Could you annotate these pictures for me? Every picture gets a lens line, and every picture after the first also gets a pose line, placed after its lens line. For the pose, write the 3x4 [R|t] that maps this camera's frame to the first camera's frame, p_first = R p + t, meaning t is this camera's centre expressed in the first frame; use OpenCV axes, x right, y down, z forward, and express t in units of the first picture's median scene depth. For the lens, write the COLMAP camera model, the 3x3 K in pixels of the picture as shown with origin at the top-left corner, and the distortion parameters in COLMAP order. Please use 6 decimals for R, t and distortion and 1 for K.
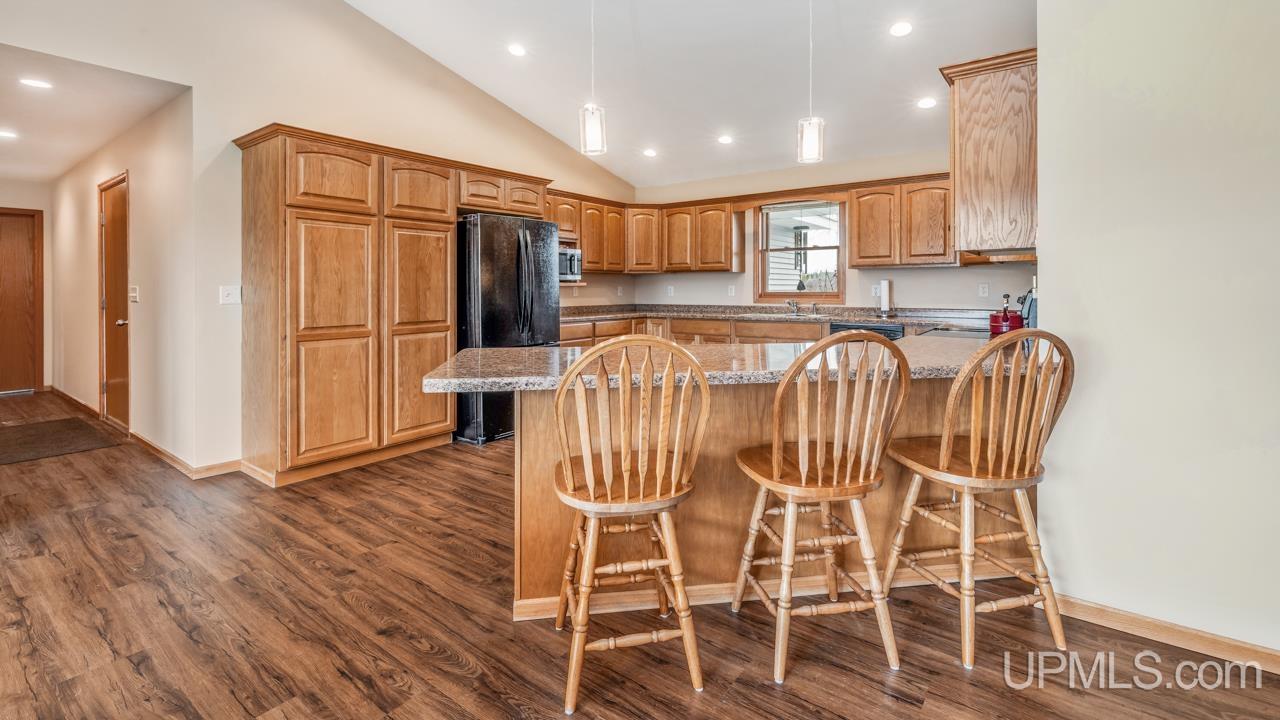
lens RADIAL K [[555.7, 0, 646.1], [0, 555.7, 285.7], [0, 0, 1]] dist [0.000393, 0.000326]
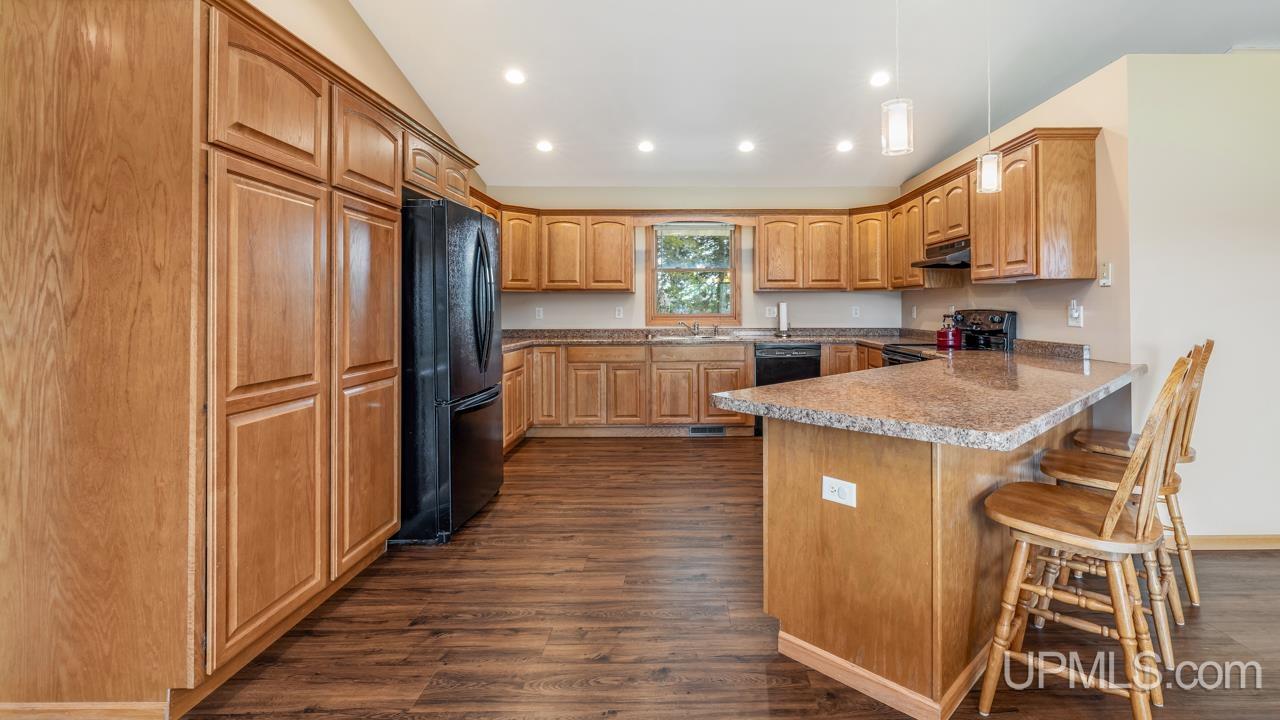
lens RADIAL K [[580.3, 0, 690.0], [0, 580.3, 299.5], [0, 0, 1]] dist [0.001265, 0.000098]
pose [[0.799385, 0.010764, 0.600722, -0.523248], [-0.002479, 0.999890, -0.014618, 0.001955], [-0.600814, 0.010197, 0.799324, 0.279425]]
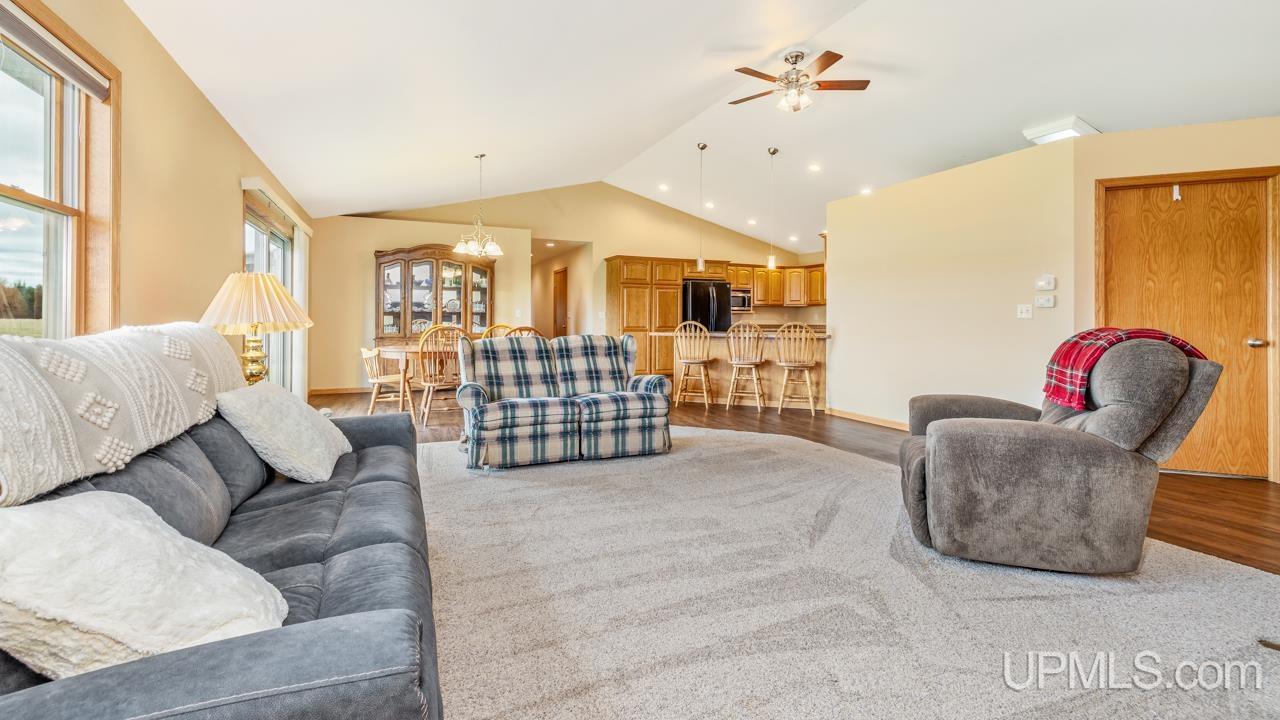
lens RADIAL K [[551.8, 0, 637.5], [0, 551.8, 311.5], [0, 0, 1]] dist [-0.000518, -0.000149]
pose [[0.866513, 0.006647, -0.499110, 0.703635], [-0.012688, 0.999882, -0.008713, 0.020734], [0.498993, 0.013883, 0.866495, -1.179383]]
